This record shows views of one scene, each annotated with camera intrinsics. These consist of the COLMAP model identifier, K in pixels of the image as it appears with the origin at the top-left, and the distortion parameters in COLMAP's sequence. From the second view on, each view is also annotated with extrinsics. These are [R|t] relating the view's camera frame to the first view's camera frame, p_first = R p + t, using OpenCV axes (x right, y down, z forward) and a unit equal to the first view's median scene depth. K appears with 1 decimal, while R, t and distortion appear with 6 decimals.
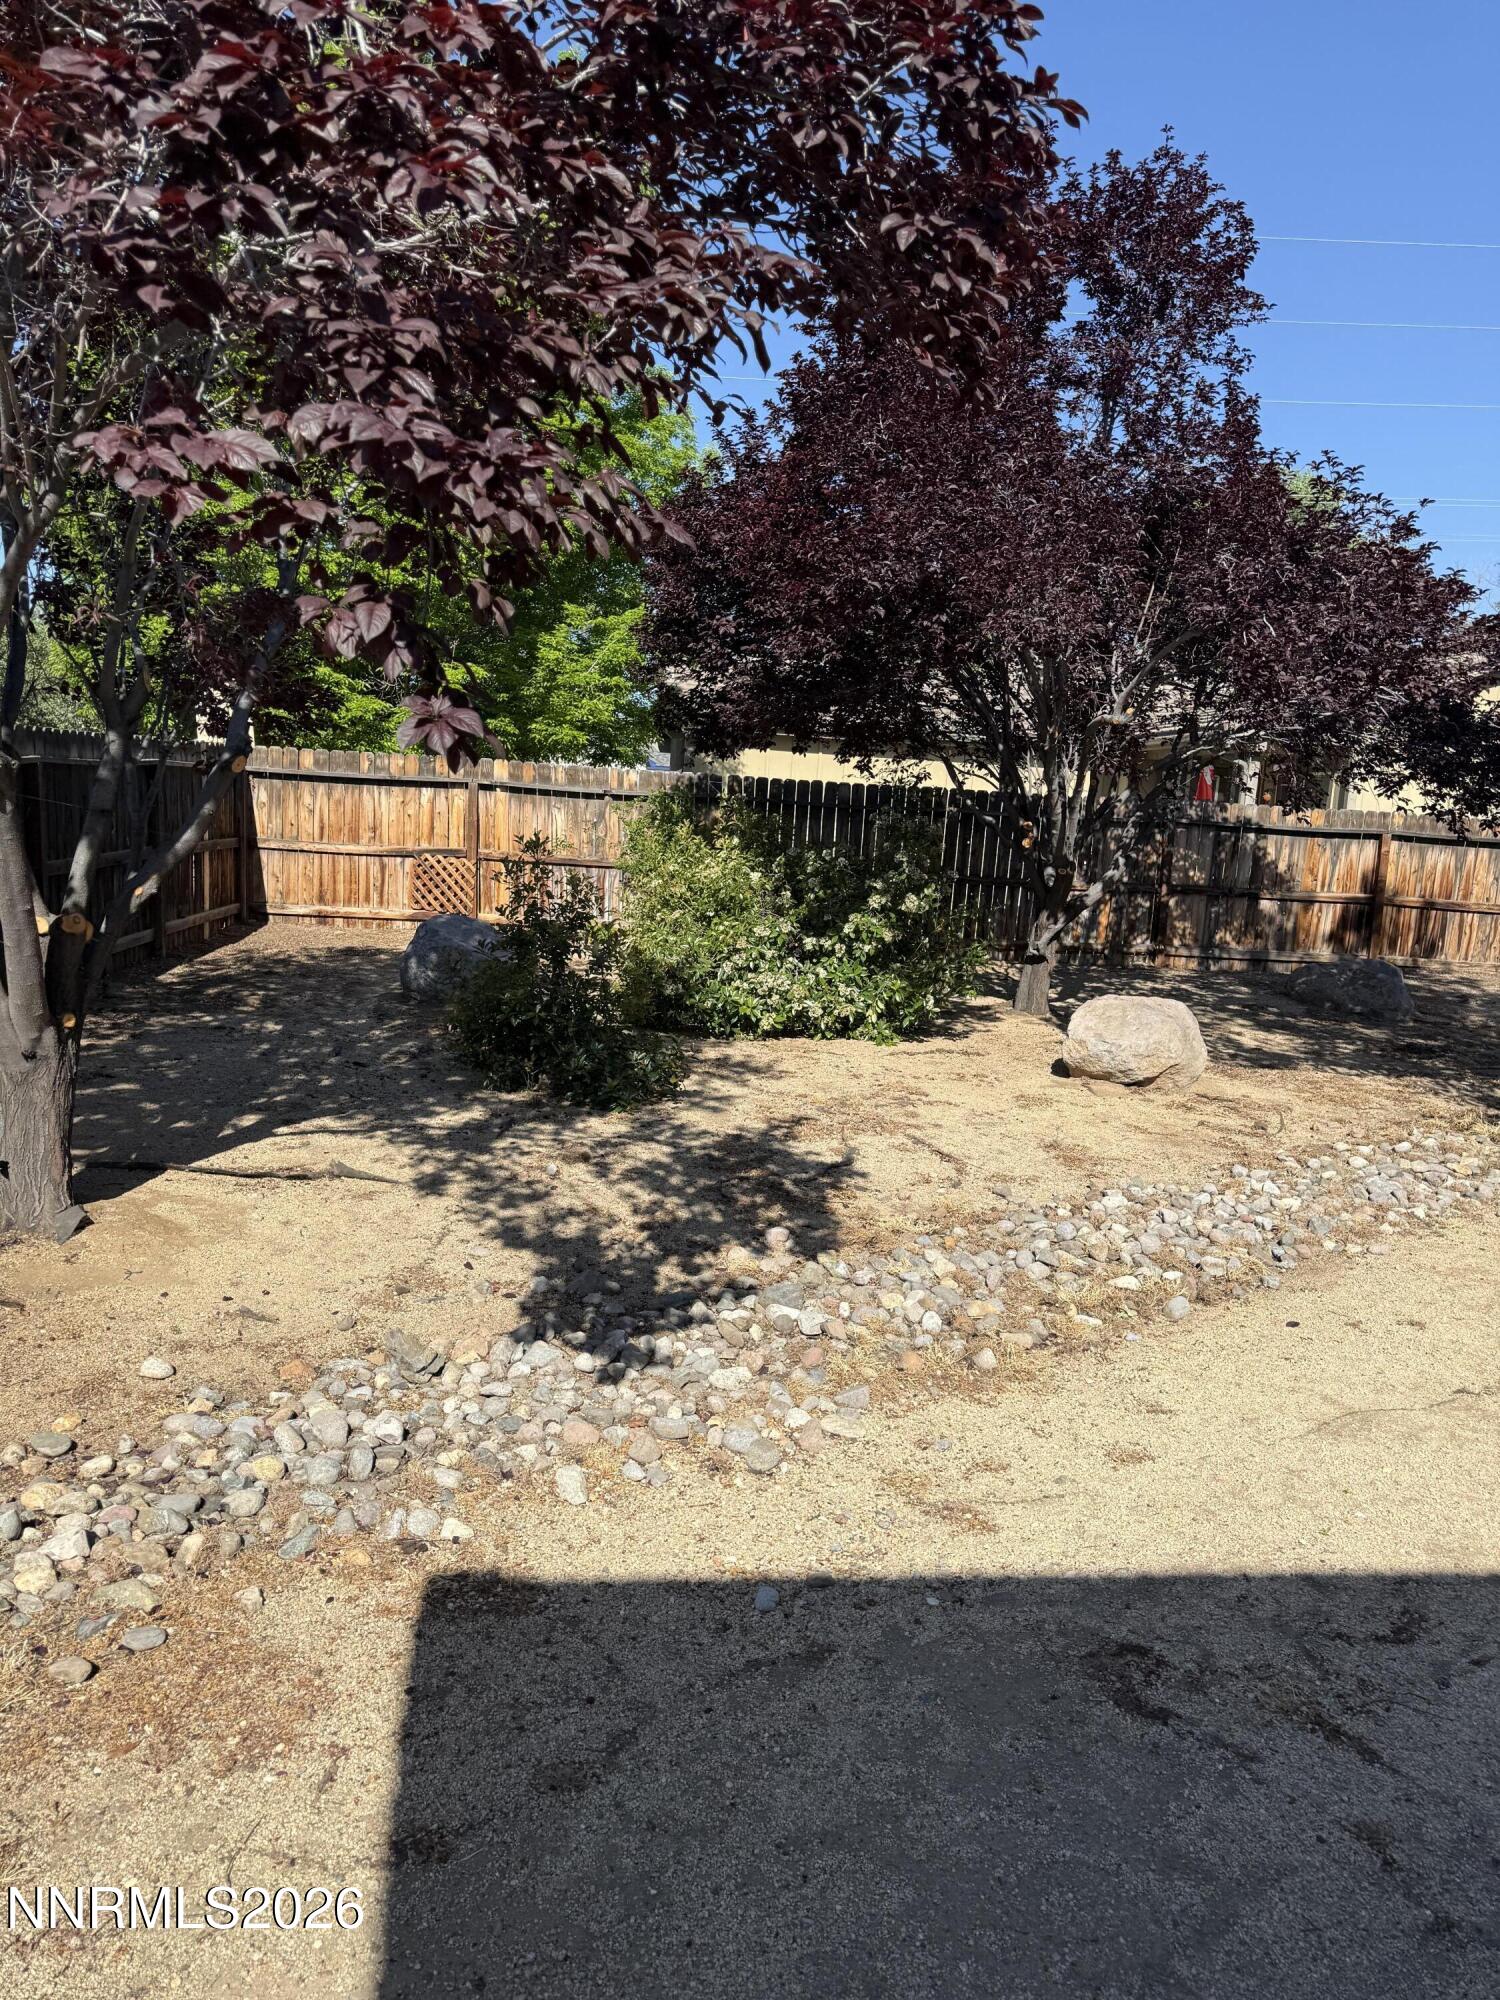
lens RADIAL K [[1393.3, 0, 750.1], [0, 1393.3, 1036.7], [0, 0, 1]] dist [0.062981, -0.003104]
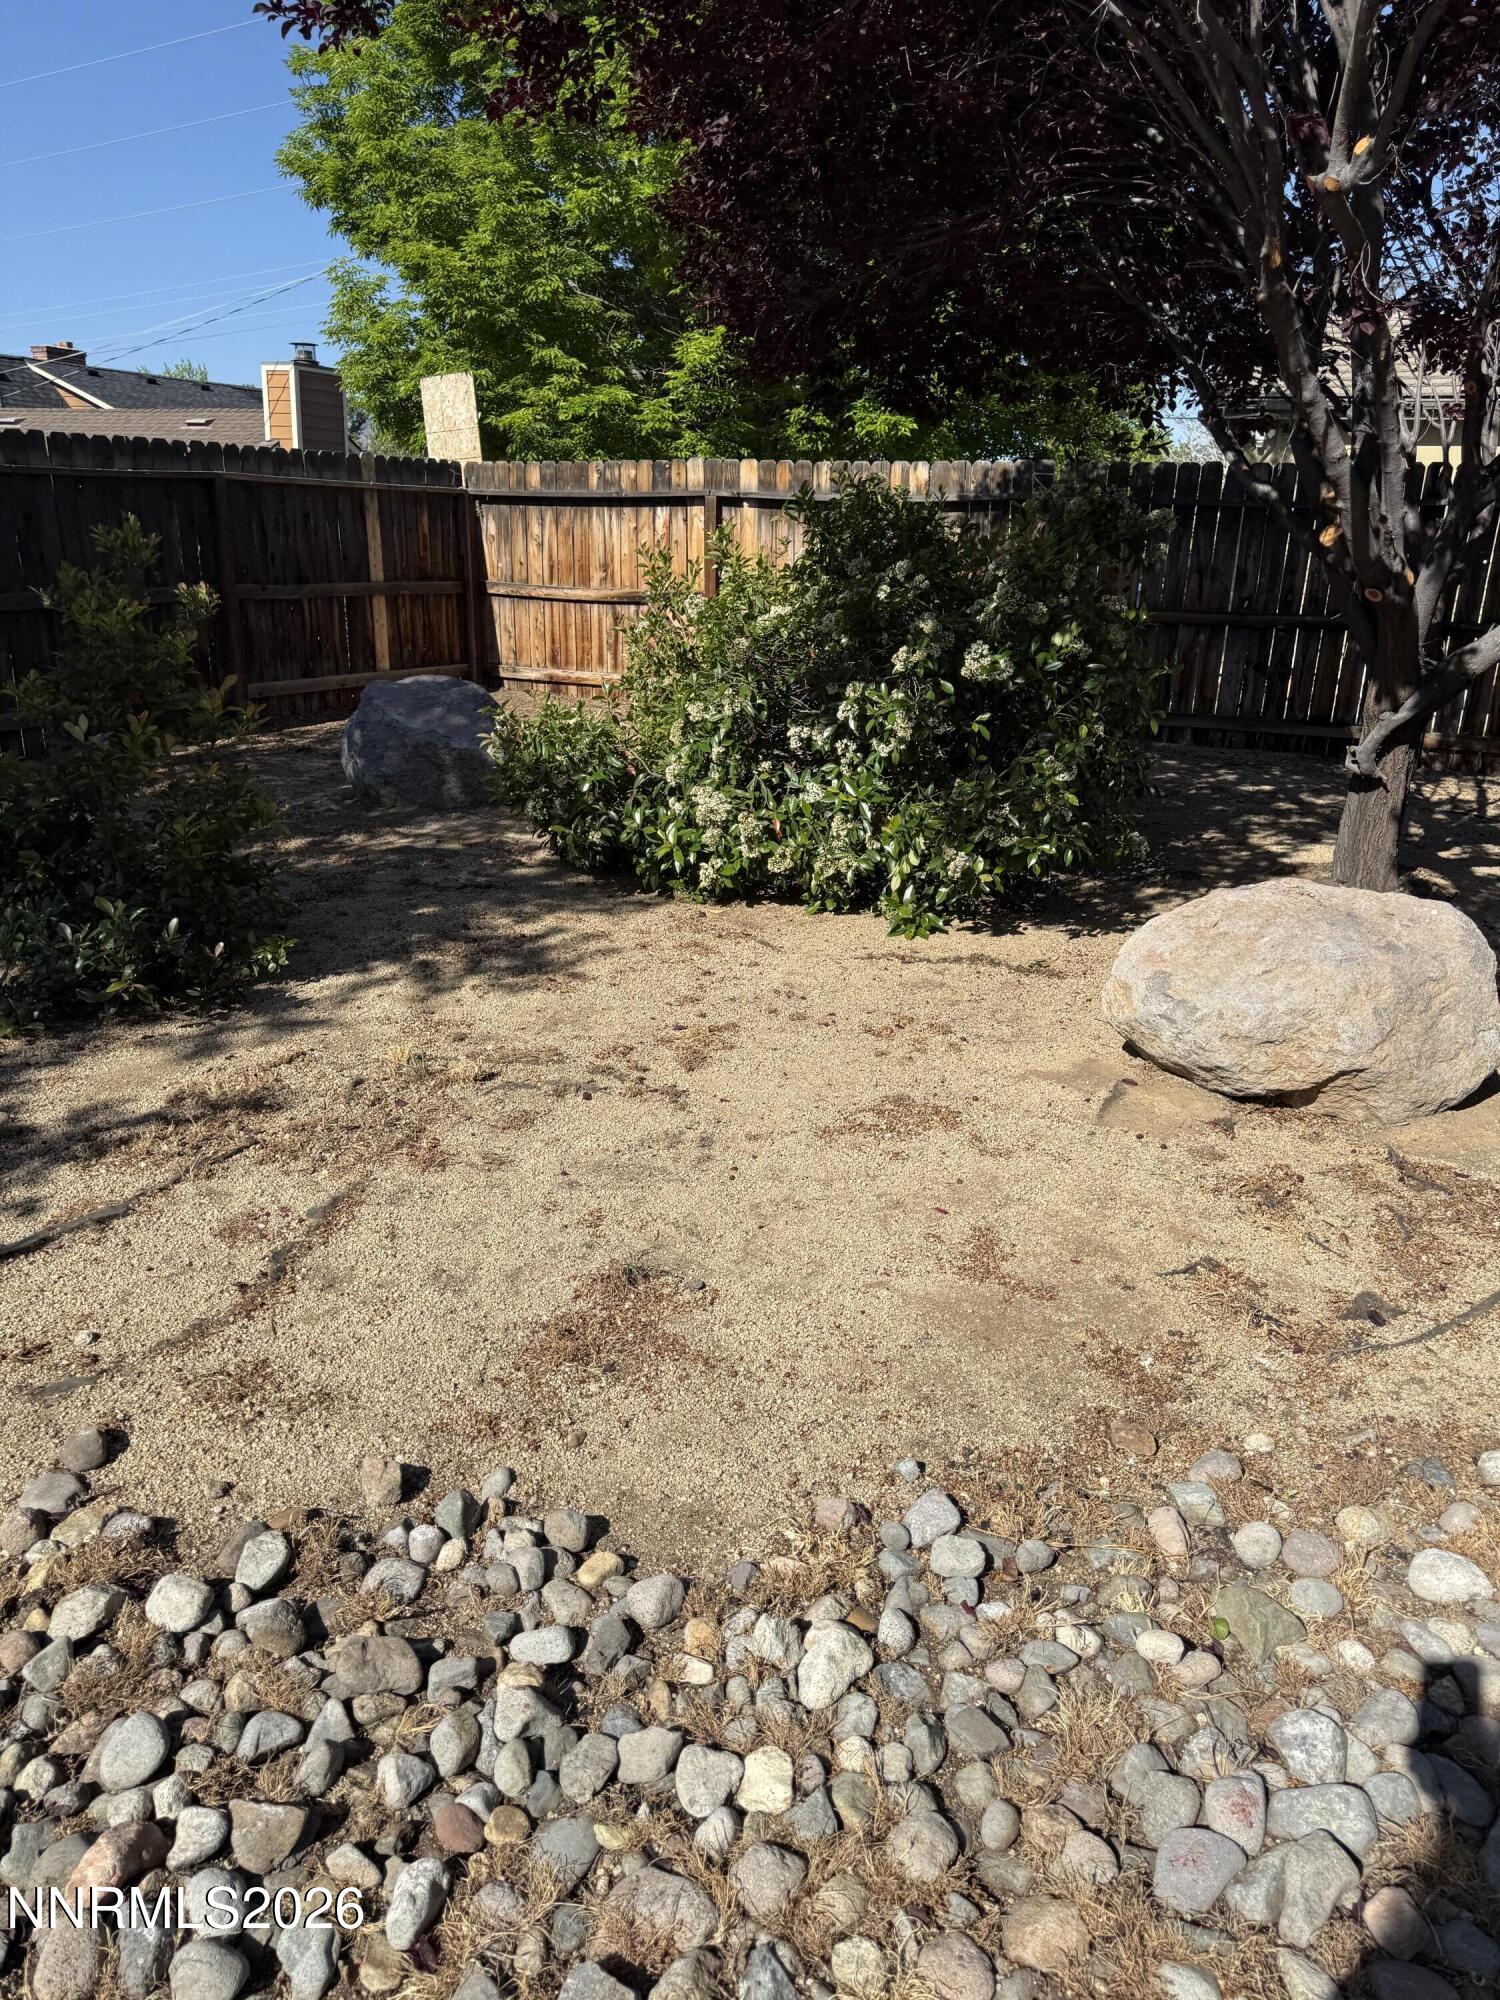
lens RADIAL K [[1393.3, 0, 750.1], [0, 1393.3, 1036.7], [0, 0, 1]] dist [0.062981, -0.003104]
pose [[0.856676, 0.140879, -0.496245, 0.221700], [-0.063497, 0.983468, 0.169582, -0.029805], [0.511931, -0.113767, 0.851459, 0.353465]]
